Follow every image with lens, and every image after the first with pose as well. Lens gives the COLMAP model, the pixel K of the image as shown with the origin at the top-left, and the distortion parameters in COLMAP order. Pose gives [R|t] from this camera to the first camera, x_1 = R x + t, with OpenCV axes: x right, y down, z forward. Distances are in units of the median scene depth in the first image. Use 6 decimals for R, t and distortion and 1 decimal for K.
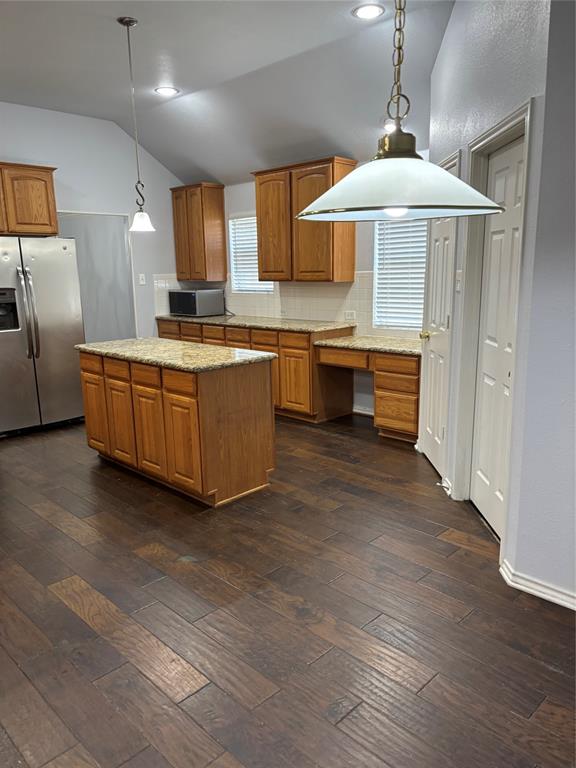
lens RADIAL K [[577.0, 0, 293.8], [0, 577.0, 387.3], [0, 0, 1]] dist [0.039108, -0.054926]
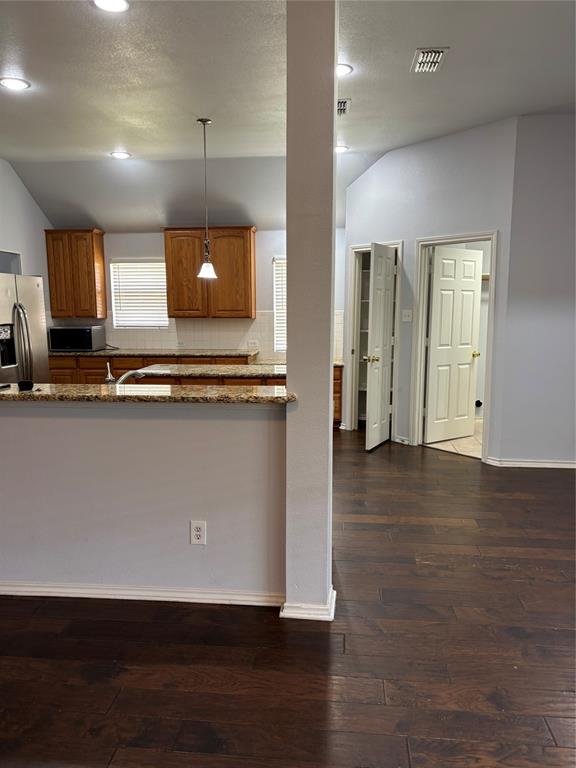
lens RADIAL K [[577.0, 0, 290.3], [0, 577.0, 389.4], [0, 0, 1]] dist [0.039108, -0.054926]
pose [[0.775678, -0.075983, 0.626539, -0.878946], [0.117319, 0.992783, -0.024846, 0.027290], [-0.620129, 0.092777, 0.778994, -0.080821]]
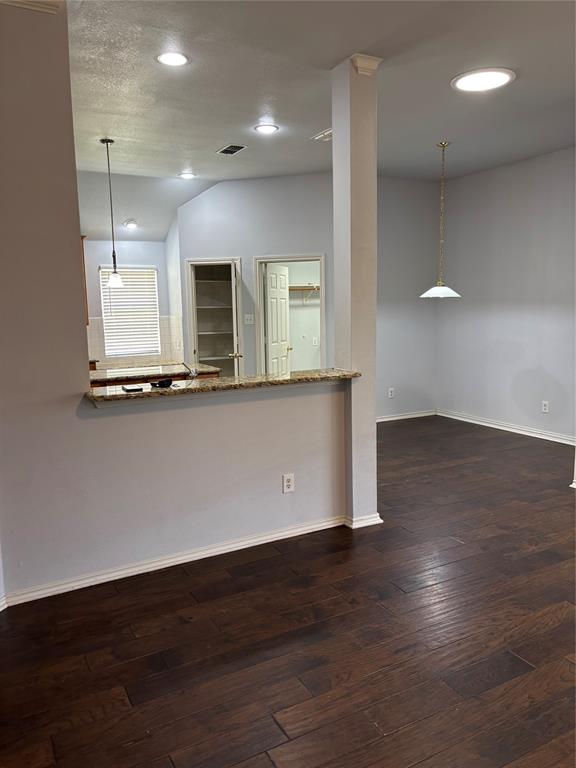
lens RADIAL K [[577.0, 0, 285.9], [0, 577.0, 389.4], [0, 0, 1]] dist [0.039108, -0.054926]
pose [[0.280956, -0.123016, 0.951804, -1.388711], [0.207032, 0.976169, 0.065053, -0.037655], [-0.937124, 0.178777, 0.299729, 0.242190]]
